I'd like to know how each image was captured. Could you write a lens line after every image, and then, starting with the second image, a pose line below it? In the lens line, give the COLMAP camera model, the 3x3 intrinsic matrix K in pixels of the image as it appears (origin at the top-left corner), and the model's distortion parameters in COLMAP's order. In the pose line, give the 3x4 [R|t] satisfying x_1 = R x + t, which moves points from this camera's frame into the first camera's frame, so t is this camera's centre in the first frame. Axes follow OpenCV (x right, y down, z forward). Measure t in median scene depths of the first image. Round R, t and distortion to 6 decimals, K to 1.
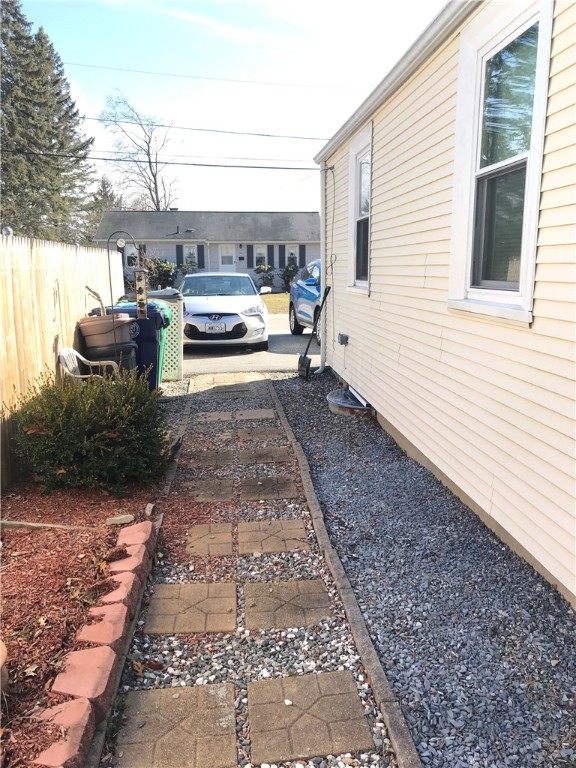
lens RADIAL K [[631.3, 0, 288.0], [0, 631.3, 384.0], [0, 0, 1]] dist [0.021175, 0.008426]
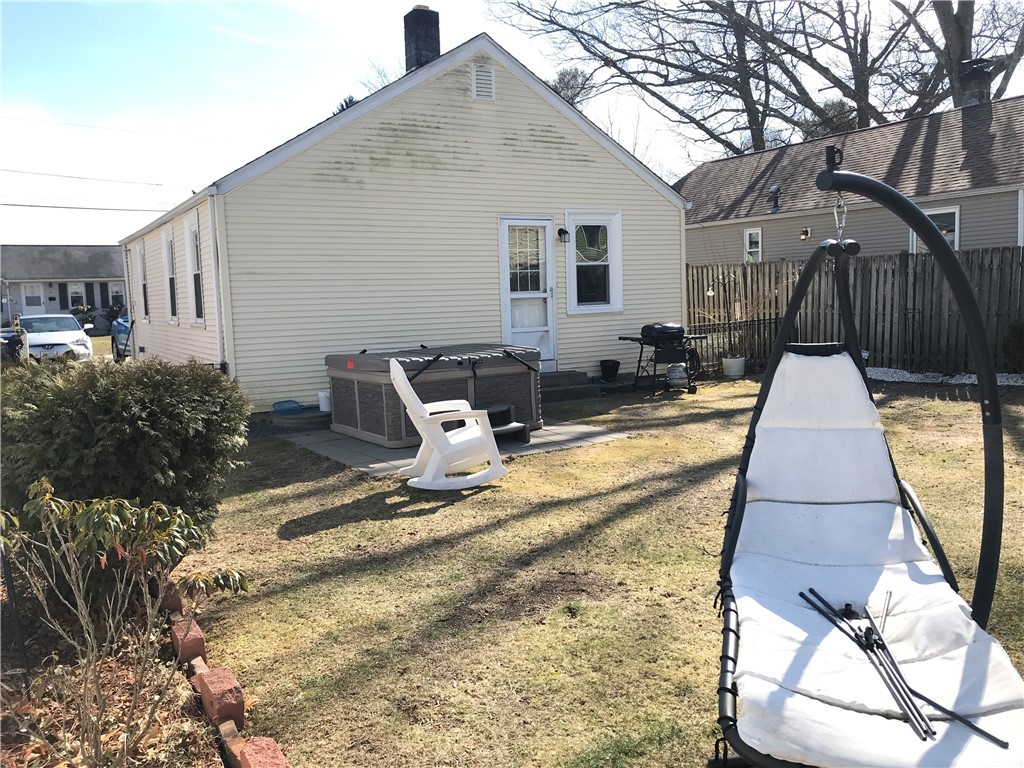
lens RADIAL K [[841.8, 0, 512.0], [0, 841.8, 384.0], [0, 0, 1]] dist [0.021175, 0.008426]
pose [[0.907311, -0.069672, 0.414648, 0.008230], [0.103988, 0.992722, -0.060737, 0.055018], [-0.407399, 0.098226, 0.907953, -0.308648]]
